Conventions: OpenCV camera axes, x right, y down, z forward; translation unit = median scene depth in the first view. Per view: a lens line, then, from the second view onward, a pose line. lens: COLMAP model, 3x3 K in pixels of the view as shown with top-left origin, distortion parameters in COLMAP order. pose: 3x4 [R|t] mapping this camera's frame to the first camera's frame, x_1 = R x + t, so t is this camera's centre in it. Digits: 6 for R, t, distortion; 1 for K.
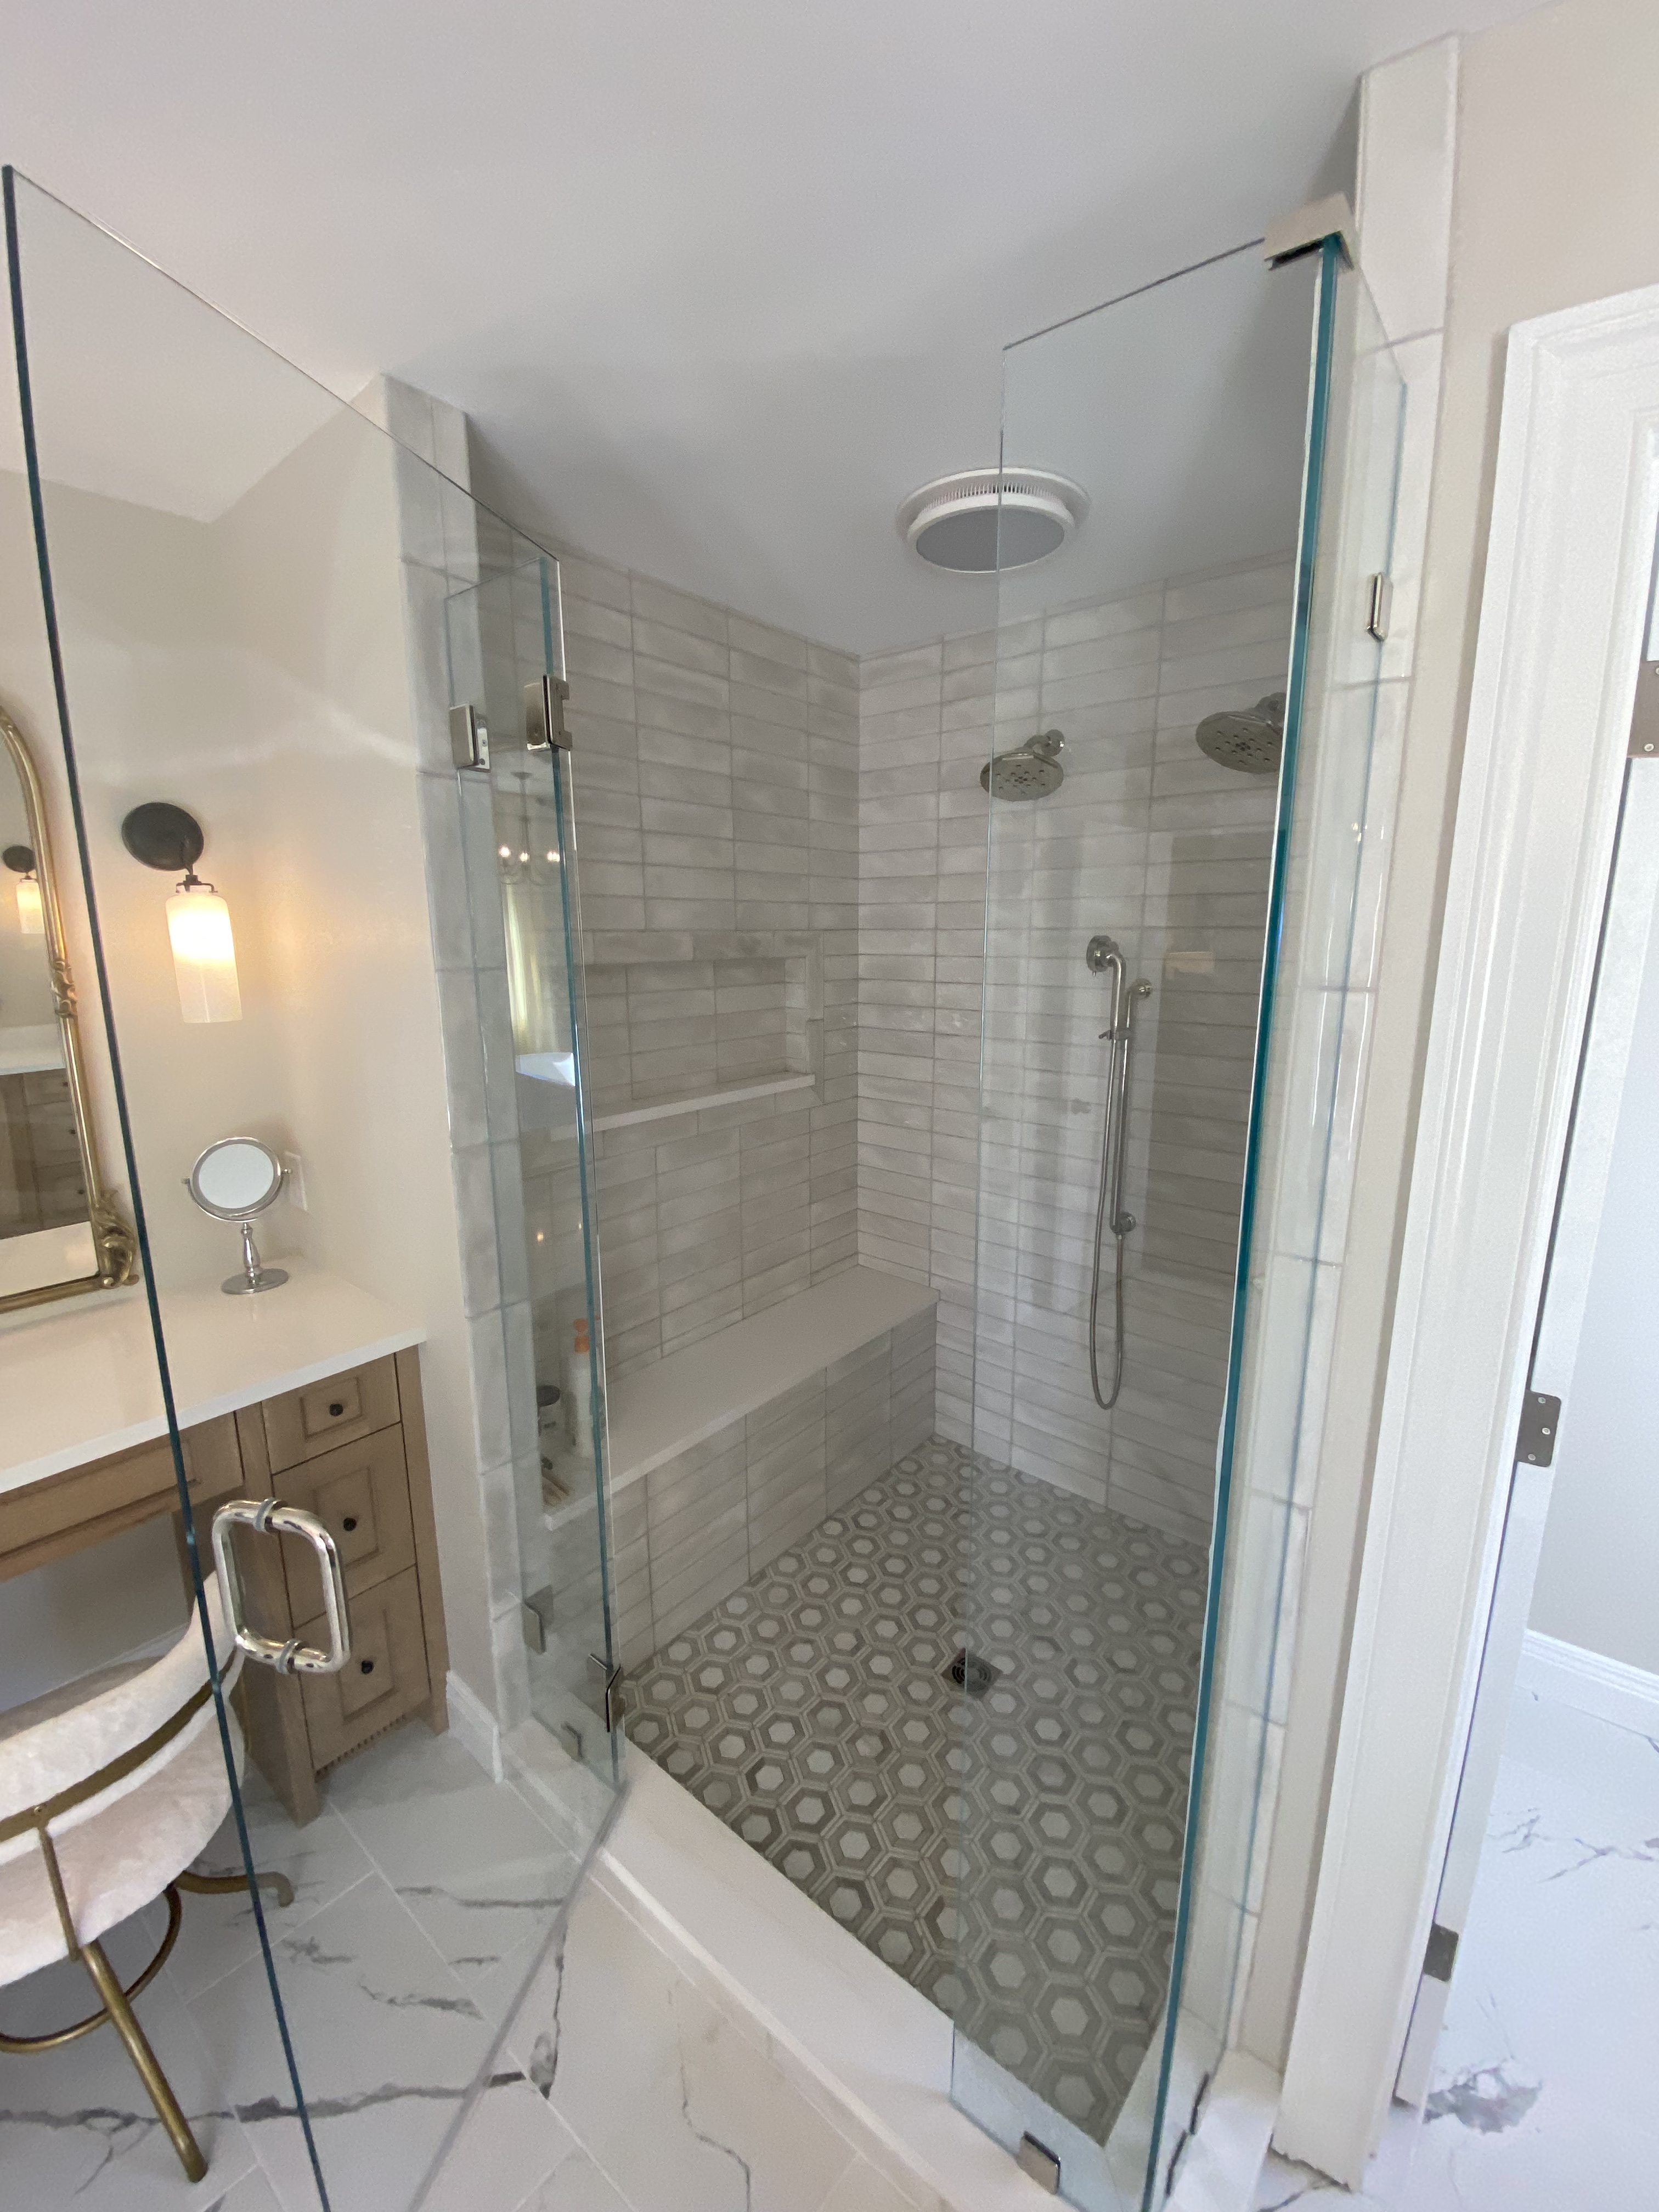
lens RADIAL K [[905.0, 0, 823.4], [0, 905.0, 1103.8], [0, 0, 1]] dist [0.069197, -0.051105]
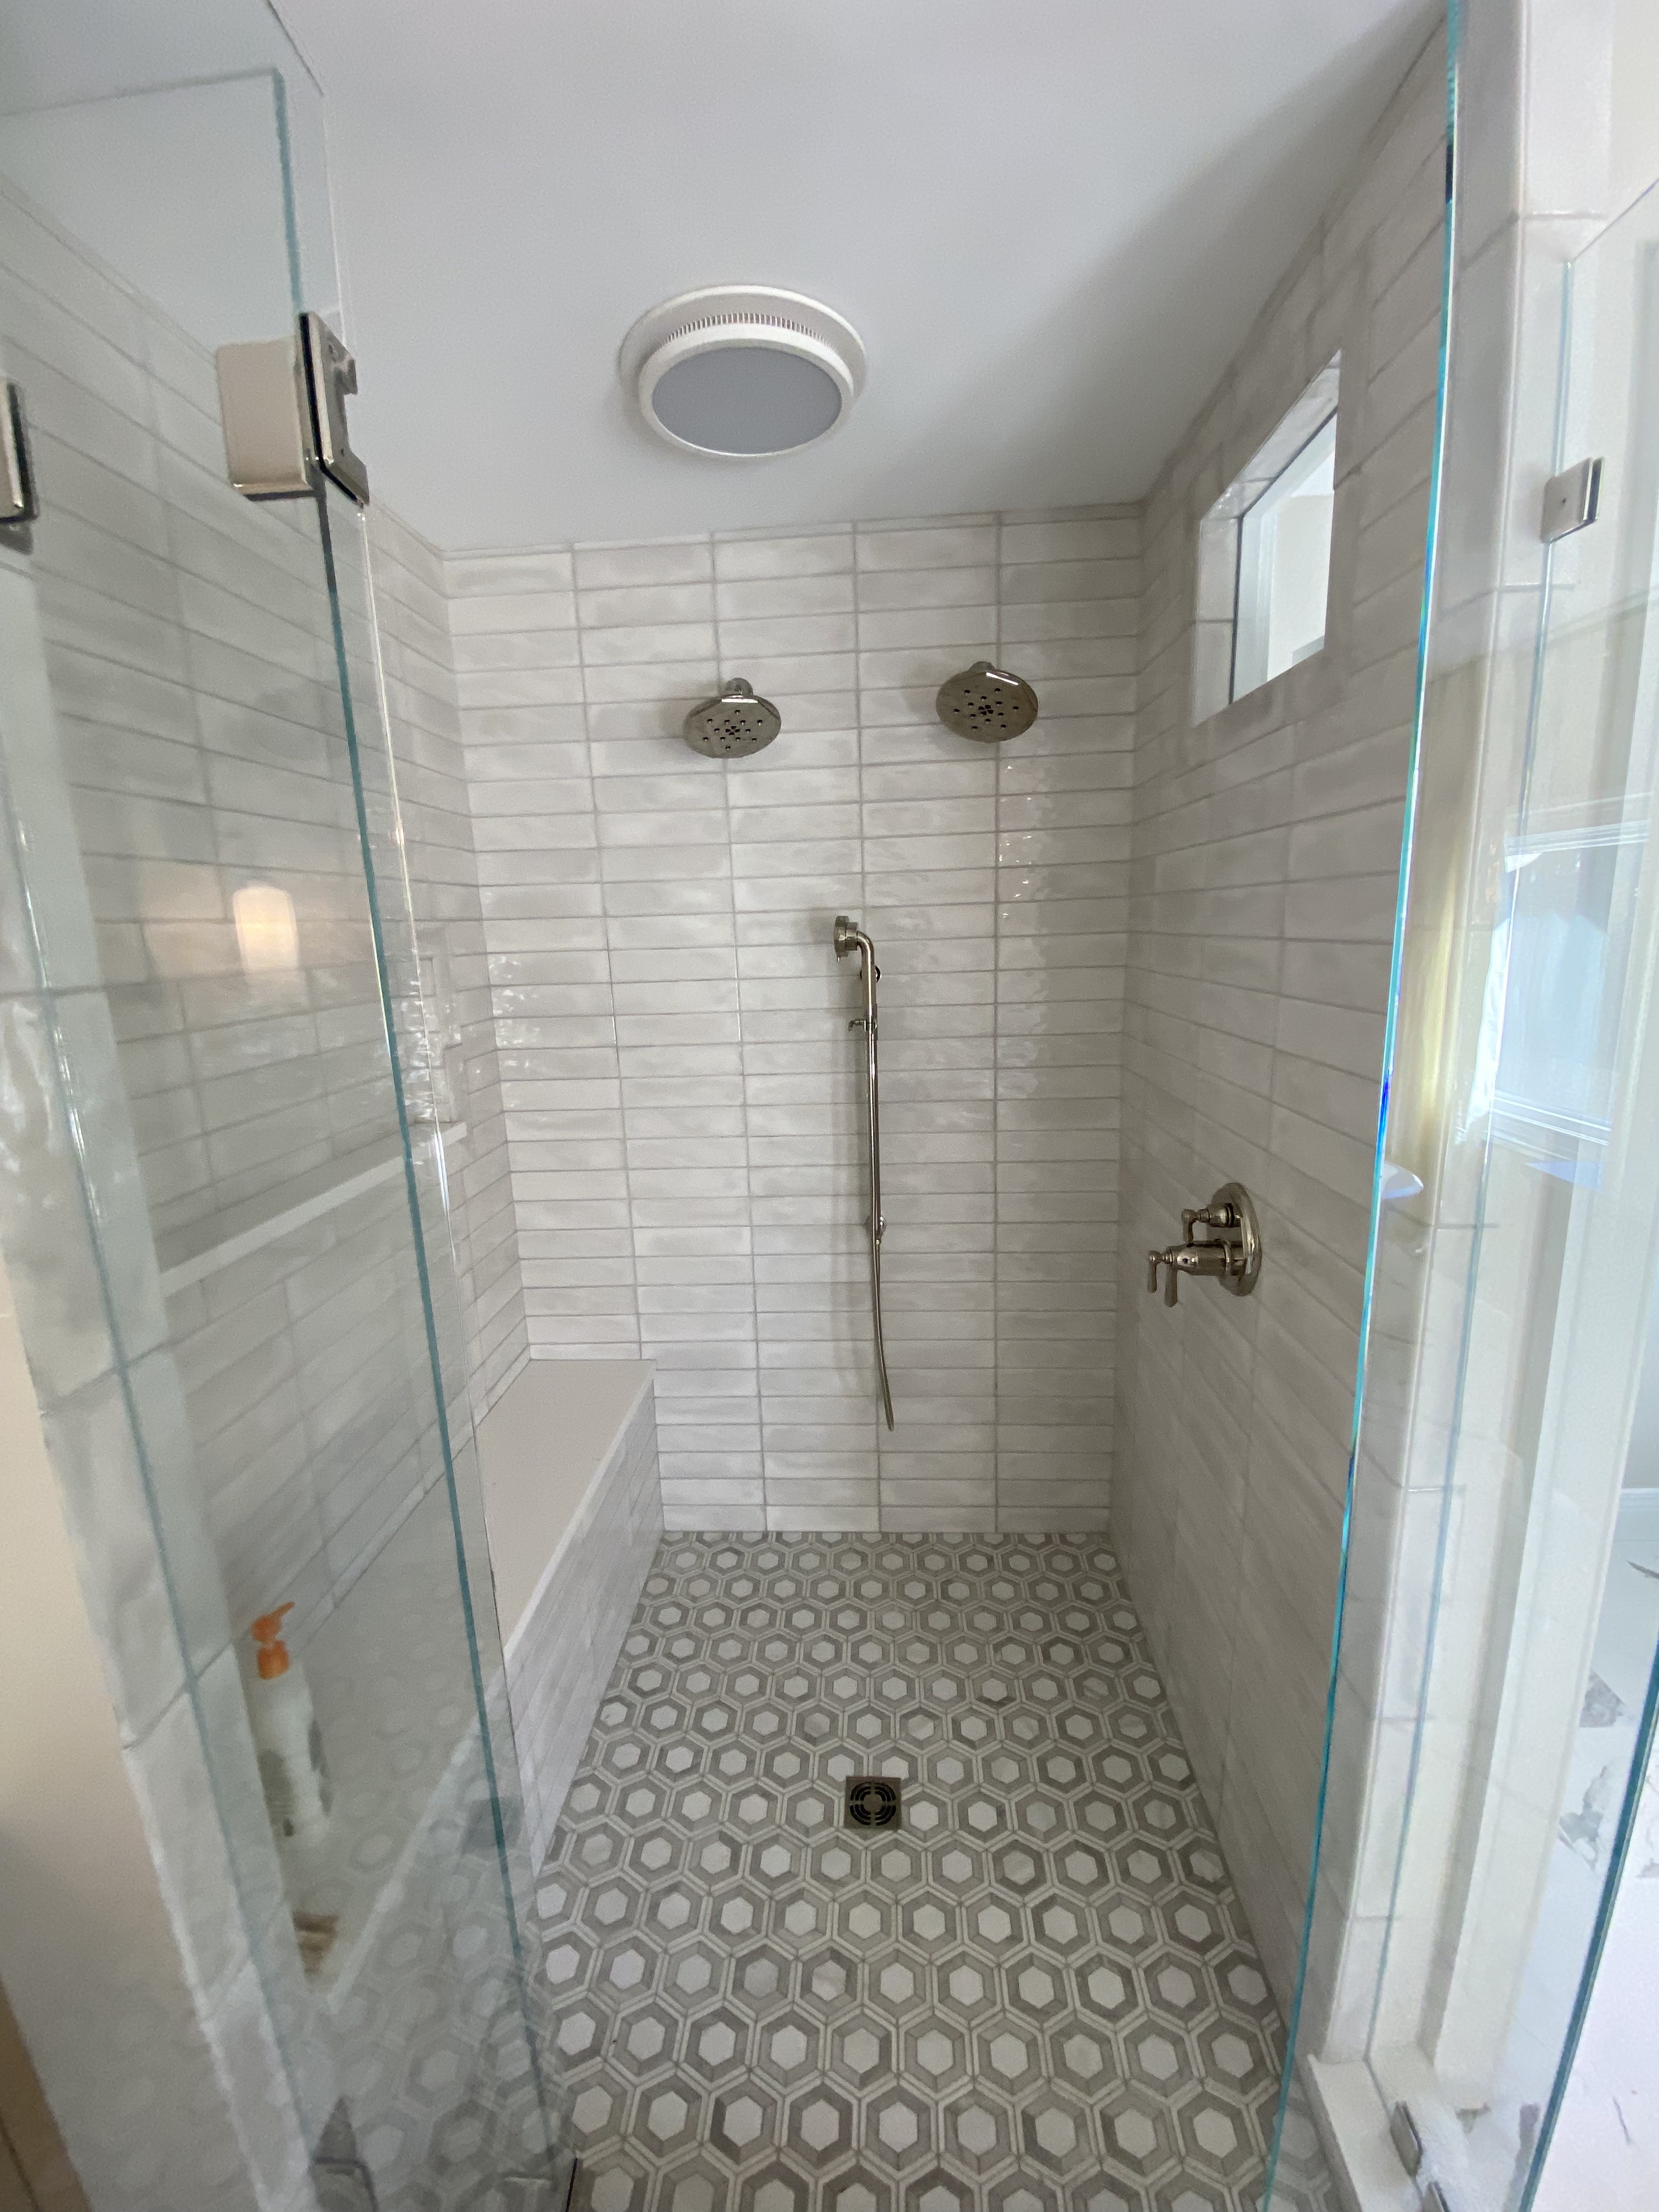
lens RADIAL K [[907.3, 0, 839.4], [0, 907.3, 1103.3], [0, 0, 1]] dist [0.029987, -0.023281]
pose [[0.803261, -0.142682, 0.578285, -0.232509], [0.146862, 0.988353, 0.039861, -0.038665], [-0.577237, 0.052909, 0.814861, 0.291402]]
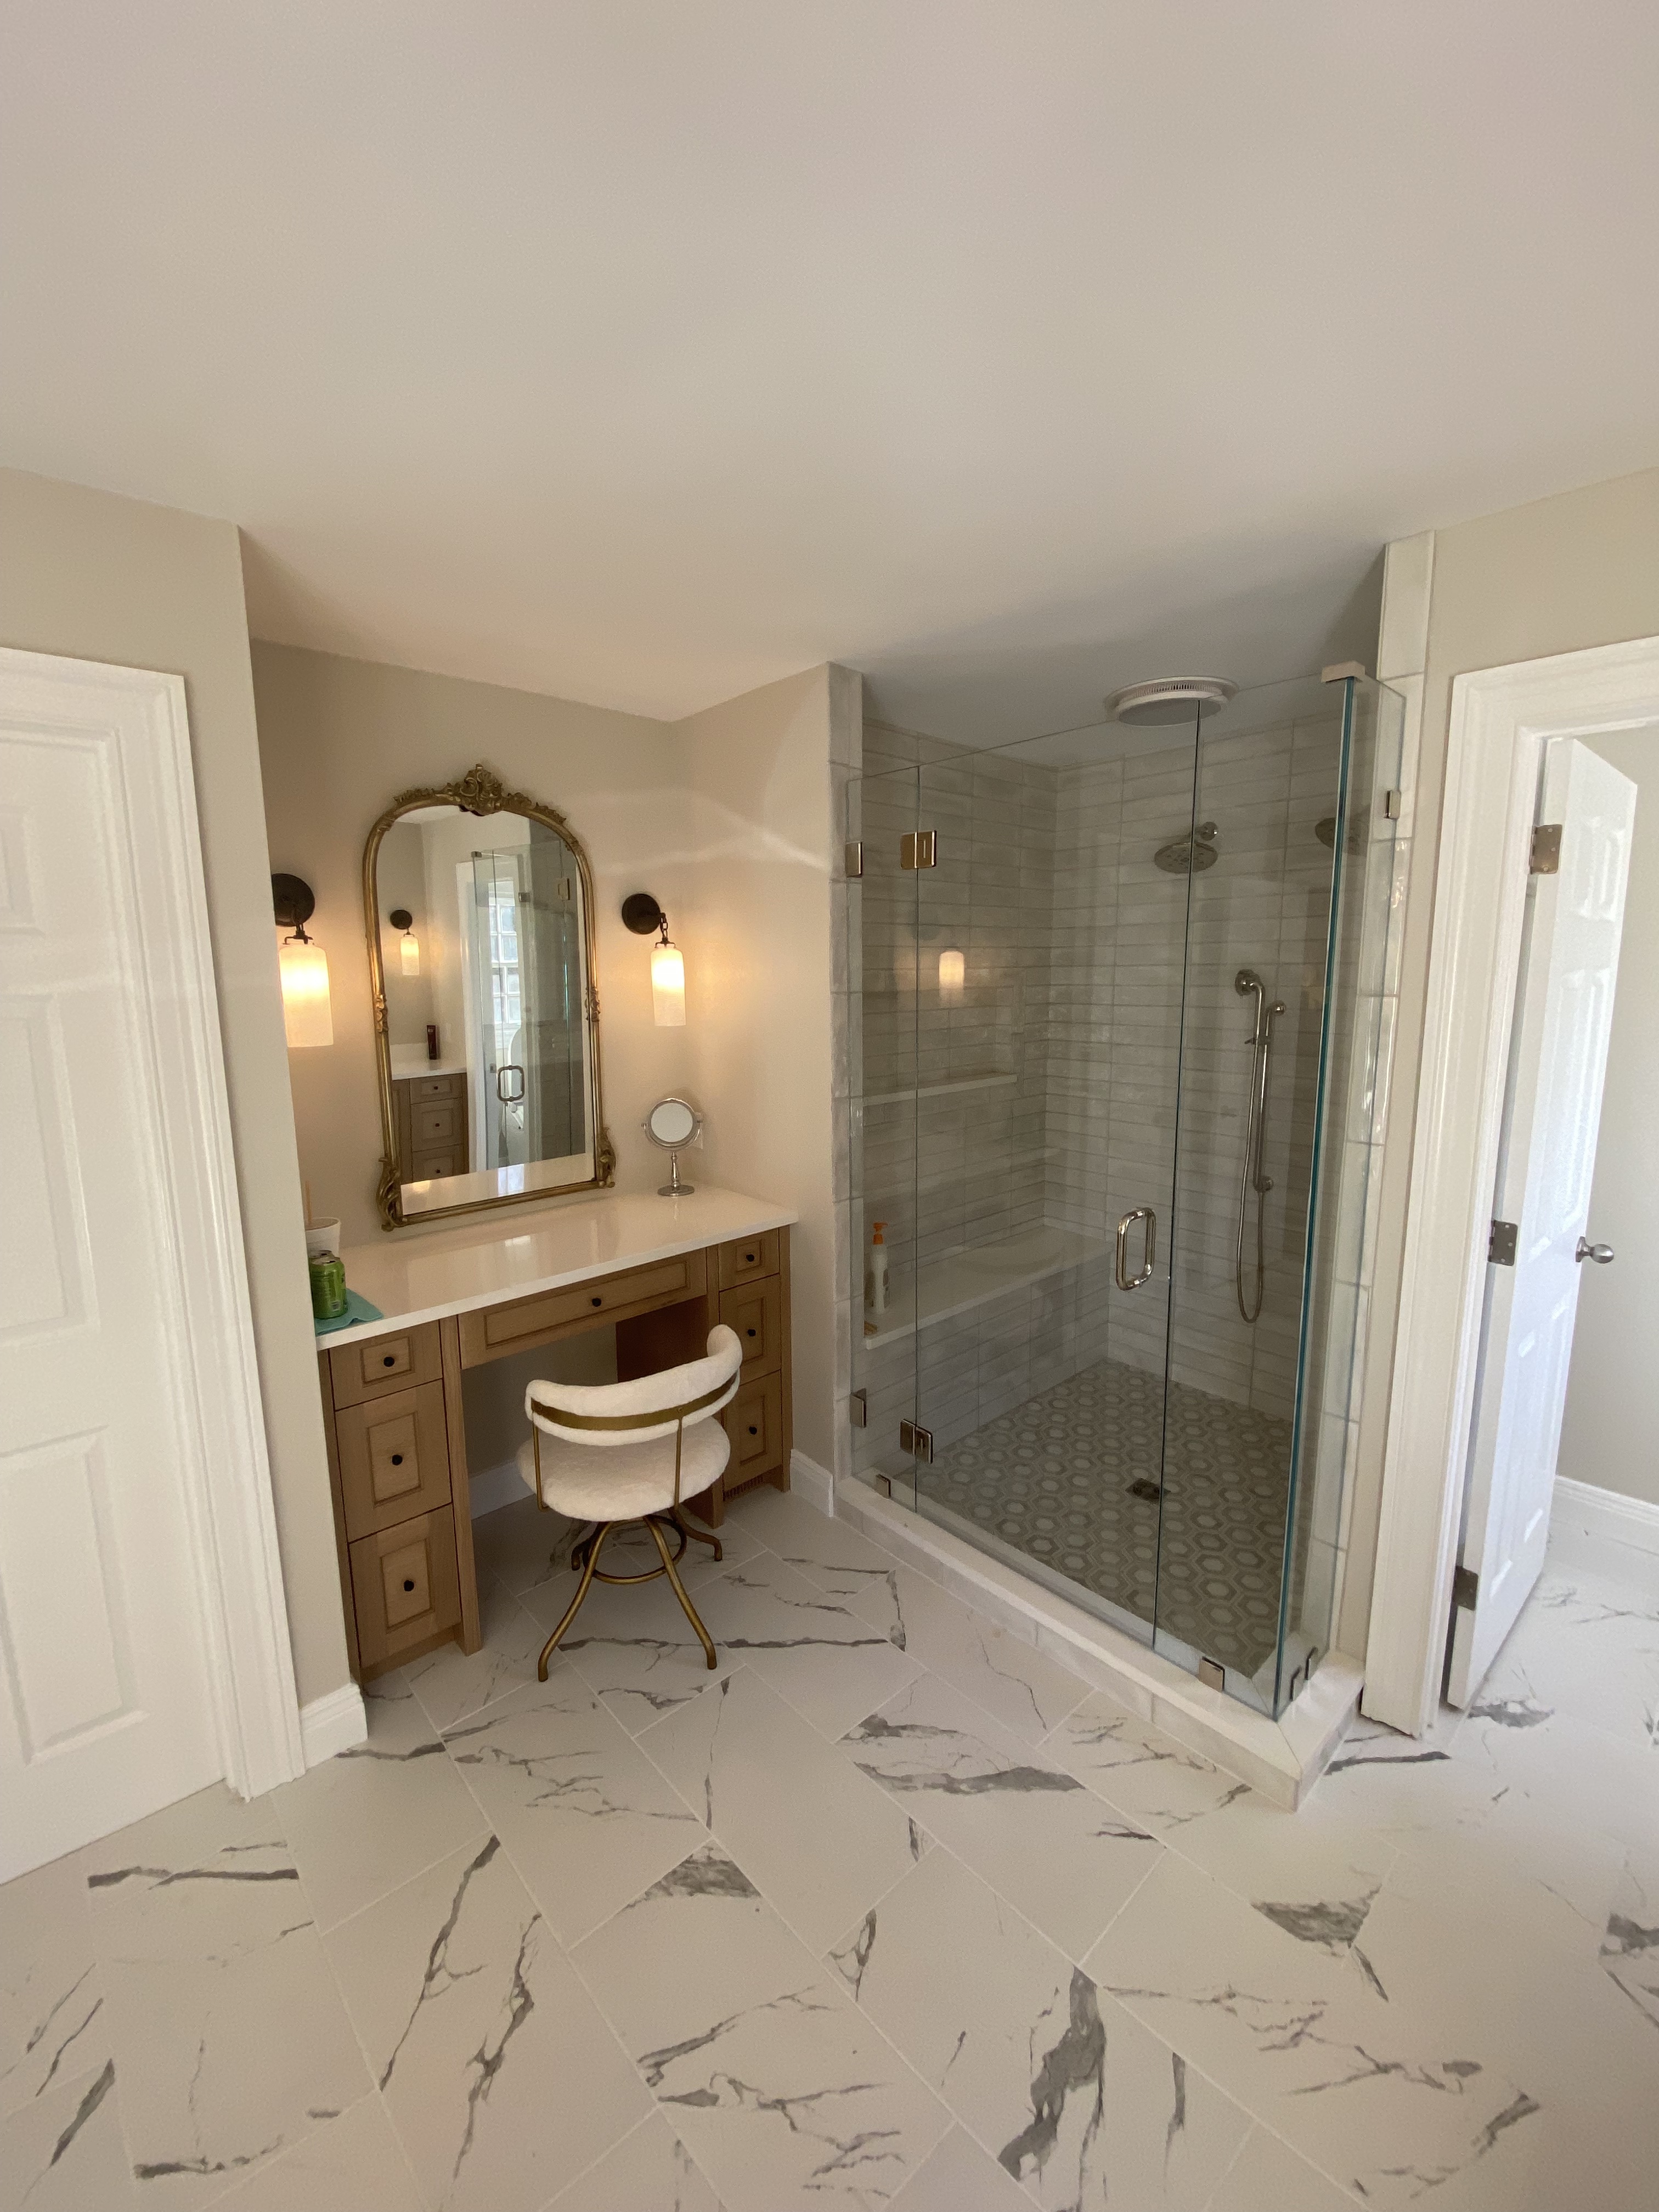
lens RADIAL K [[906.7, 0, 820.1], [0, 906.7, 1097.3], [0, 0, 1]] dist [0.049871, -0.026876]
pose [[0.990080, 0.015160, -0.139685, -0.136473], [-0.021814, 0.998693, -0.046223, 0.087196], [0.138802, 0.048812, 0.989117, -0.449817]]
